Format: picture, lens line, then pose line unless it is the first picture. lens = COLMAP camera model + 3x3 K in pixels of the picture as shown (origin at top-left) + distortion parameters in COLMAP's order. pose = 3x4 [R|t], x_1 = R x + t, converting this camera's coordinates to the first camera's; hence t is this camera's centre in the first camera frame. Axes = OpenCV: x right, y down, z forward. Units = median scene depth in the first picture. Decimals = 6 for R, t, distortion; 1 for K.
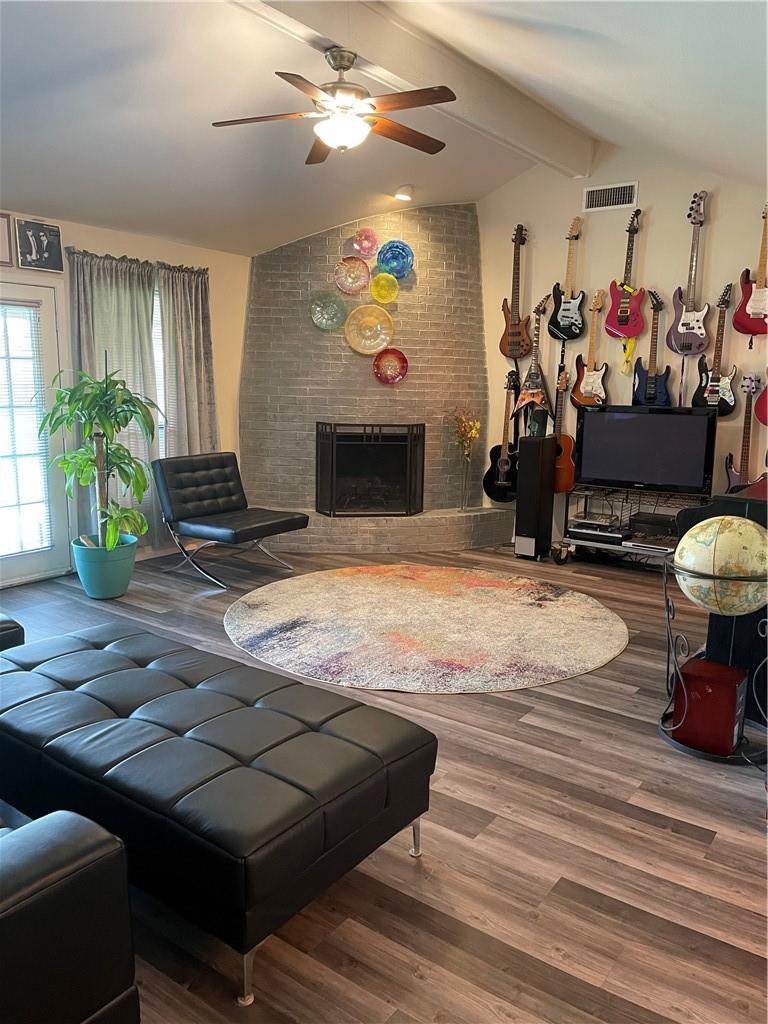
lens RADIAL K [[785.3, 0, 384.0], [0, 785.3, 512.0], [0, 0, 1]] dist [0.051385, -0.002391]
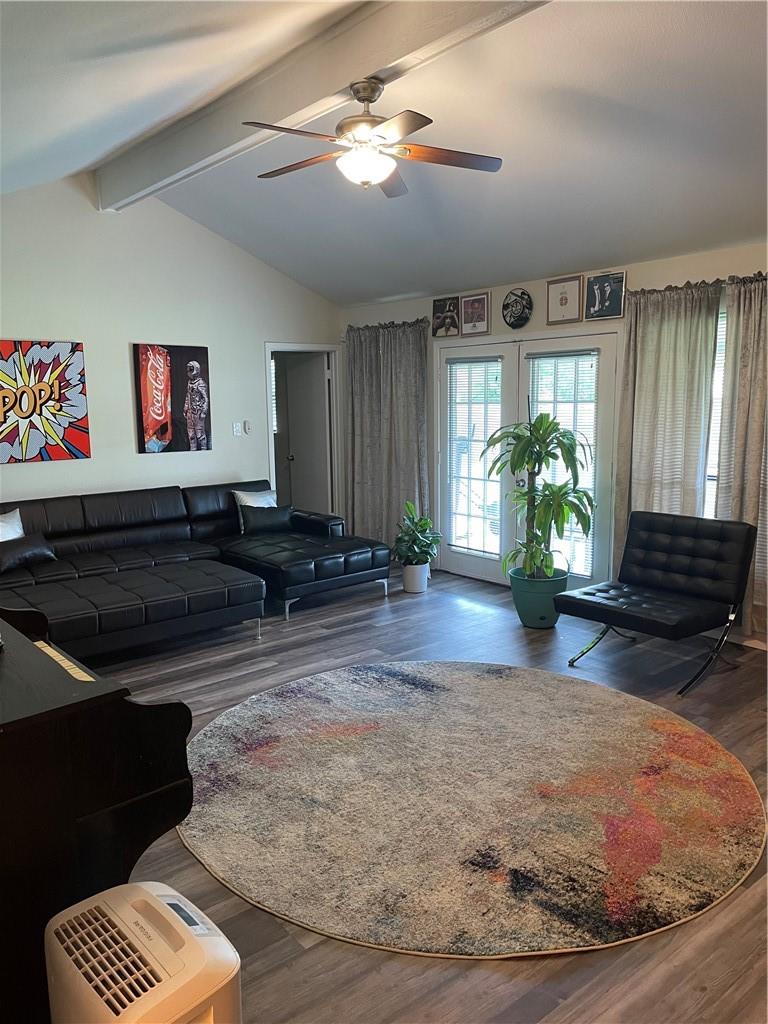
lens RADIAL K [[785.3, 0, 384.0], [0, 785.3, 512.0], [0, 0, 1]] dist [0.051385, -0.002391]
pose [[-0.250702, 0.133842, -0.958767, 0.690425], [-0.160445, 0.970954, 0.177497, -0.194053], [0.954676, 0.198328, -0.221946, 1.008539]]
